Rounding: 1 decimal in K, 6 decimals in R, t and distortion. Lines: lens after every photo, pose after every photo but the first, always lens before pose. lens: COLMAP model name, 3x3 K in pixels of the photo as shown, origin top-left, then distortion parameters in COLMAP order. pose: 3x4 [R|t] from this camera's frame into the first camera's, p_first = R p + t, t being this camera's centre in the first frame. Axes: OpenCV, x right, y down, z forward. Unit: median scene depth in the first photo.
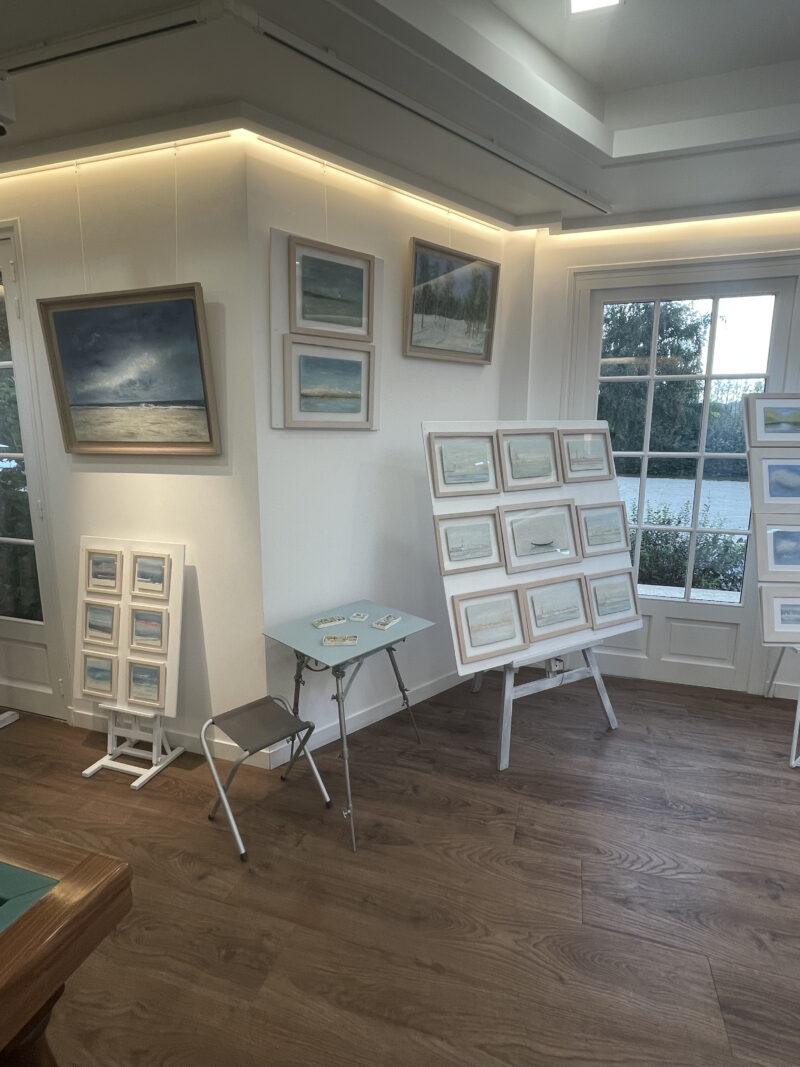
lens RADIAL K [[543.8, 0, 401.3], [0, 543.8, 528.7], [0, 0, 1]] dist [0.002020, -0.000462]
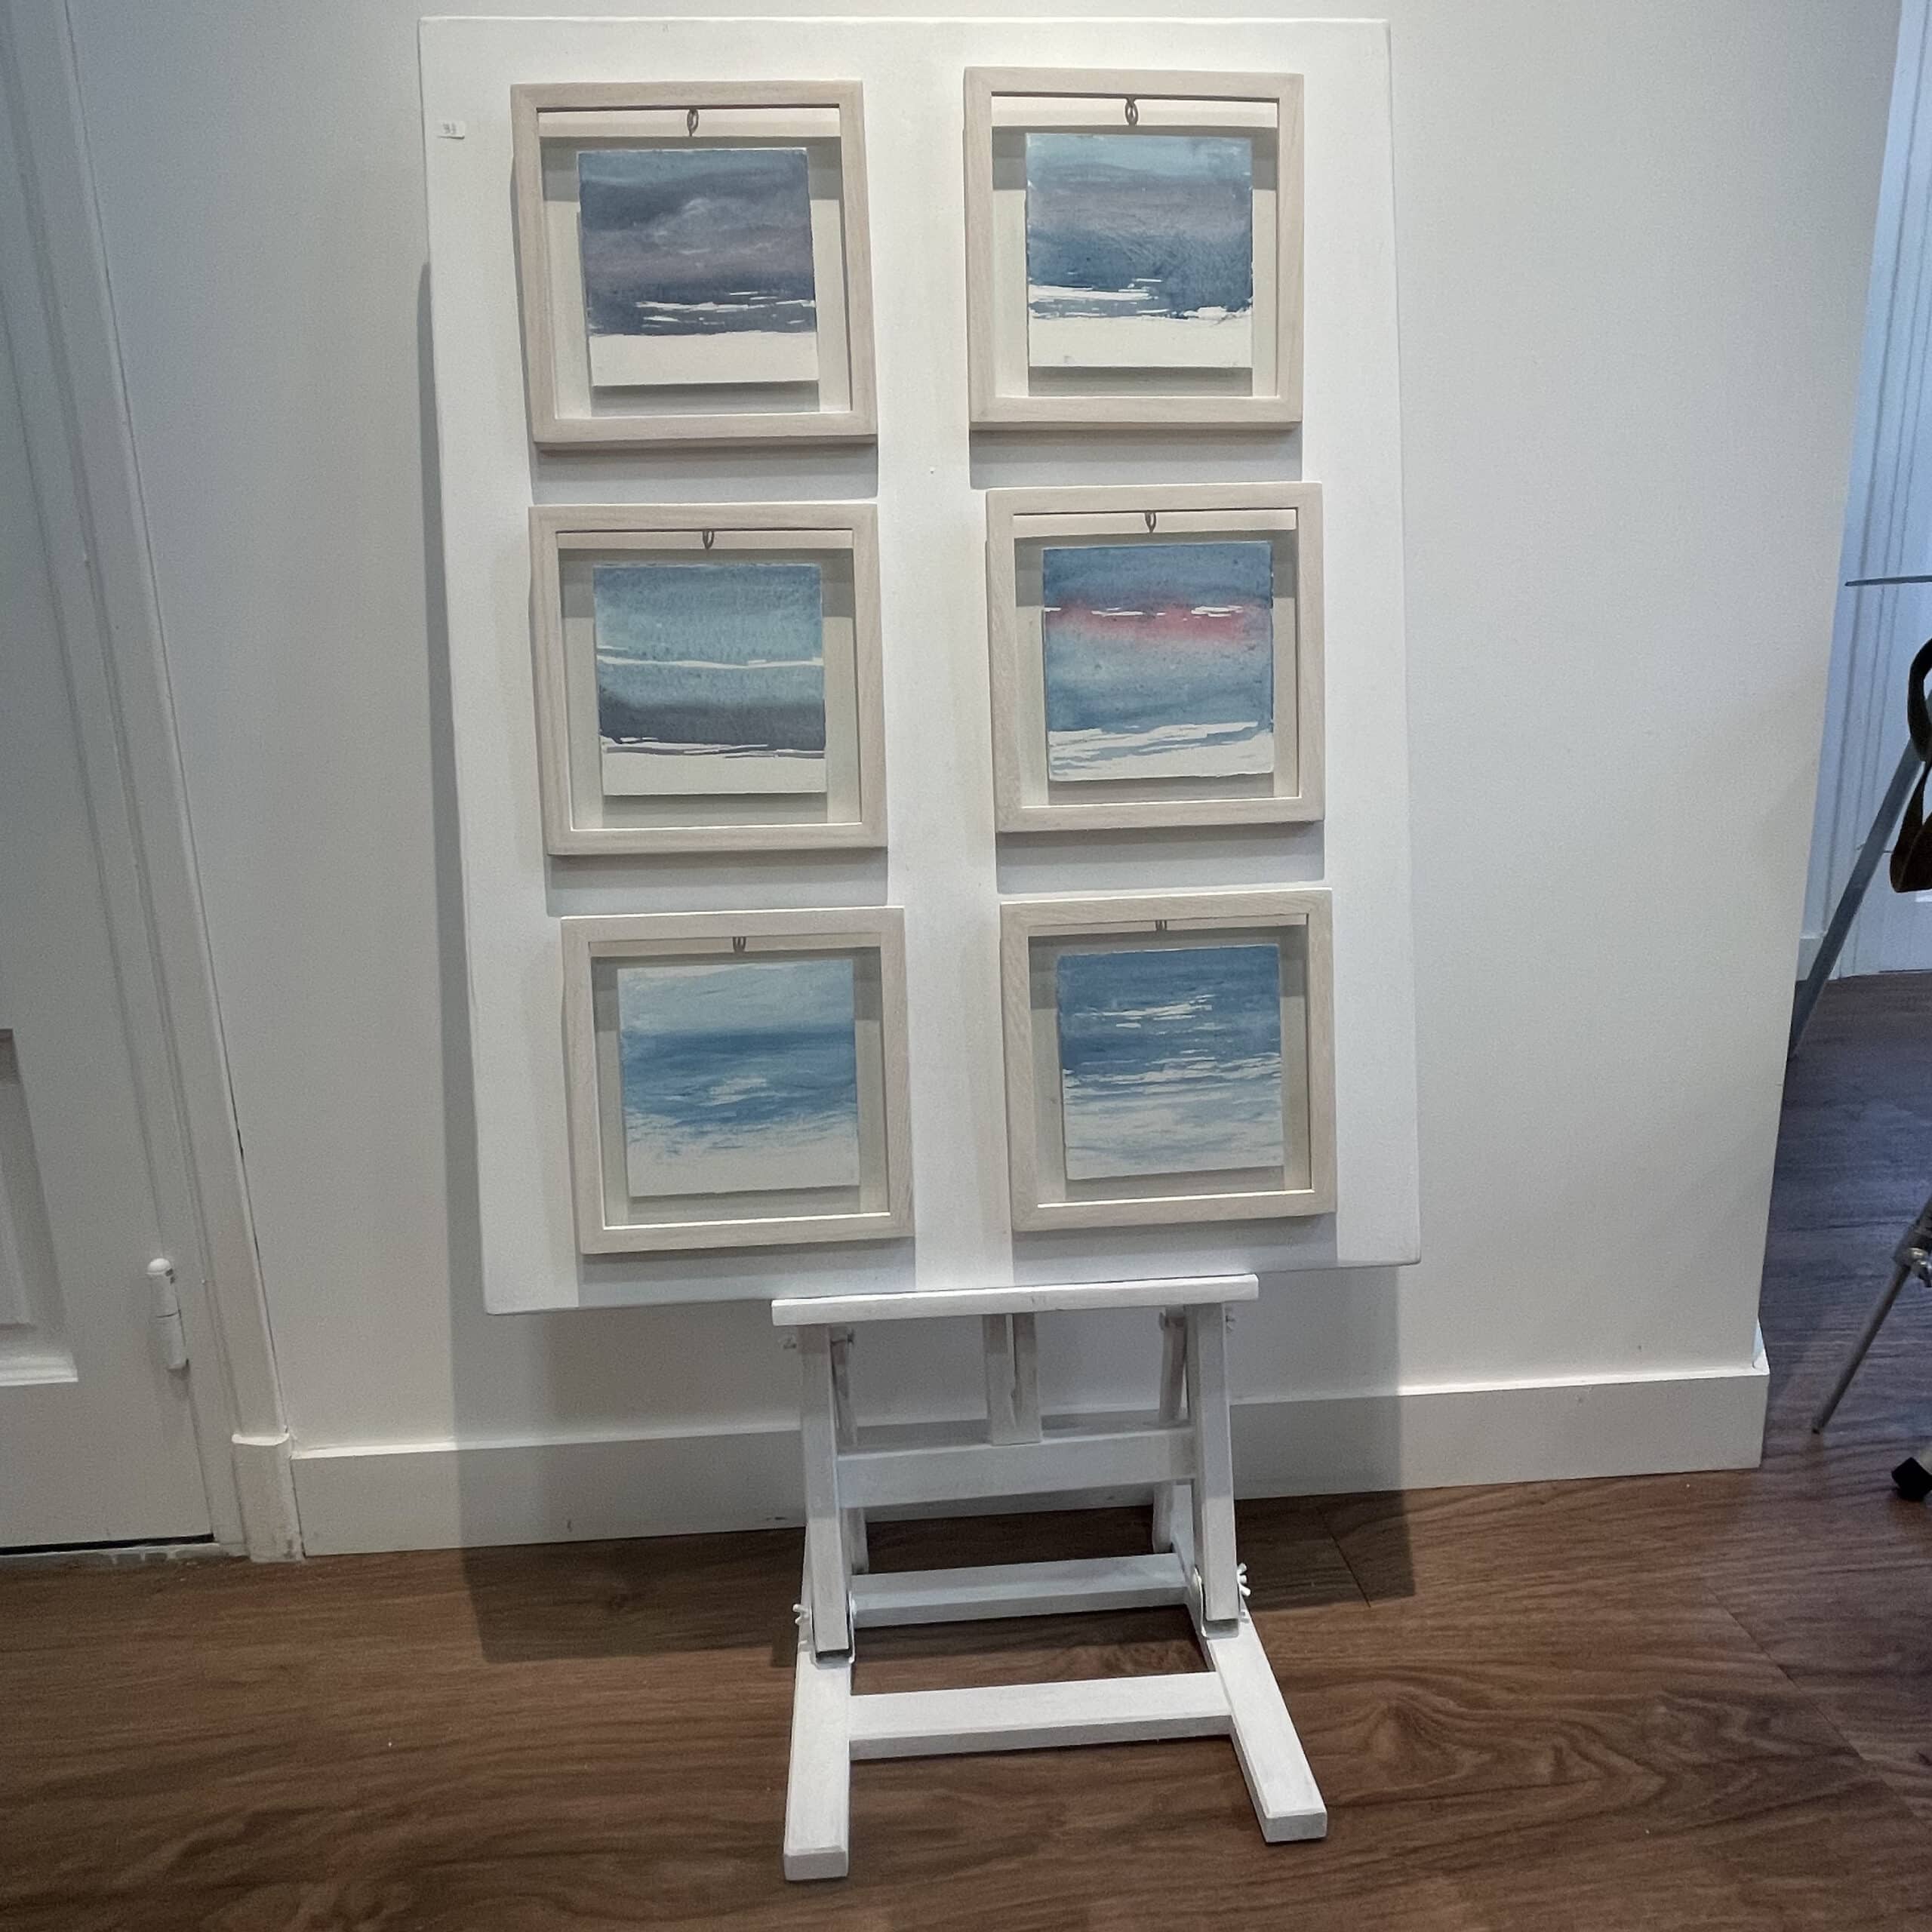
lens RADIAL K [[1277.6, 0, 962.3], [0, 1277.6, 958.9], [0, 0, 1]] dist [0.007989, -0.006496]
pose [[0.929679, -0.107427, 0.352359, -0.621439], [0.098572, 0.994199, 0.043034, 0.235402], [-0.354938, -0.005275, 0.934875, 0.707171]]
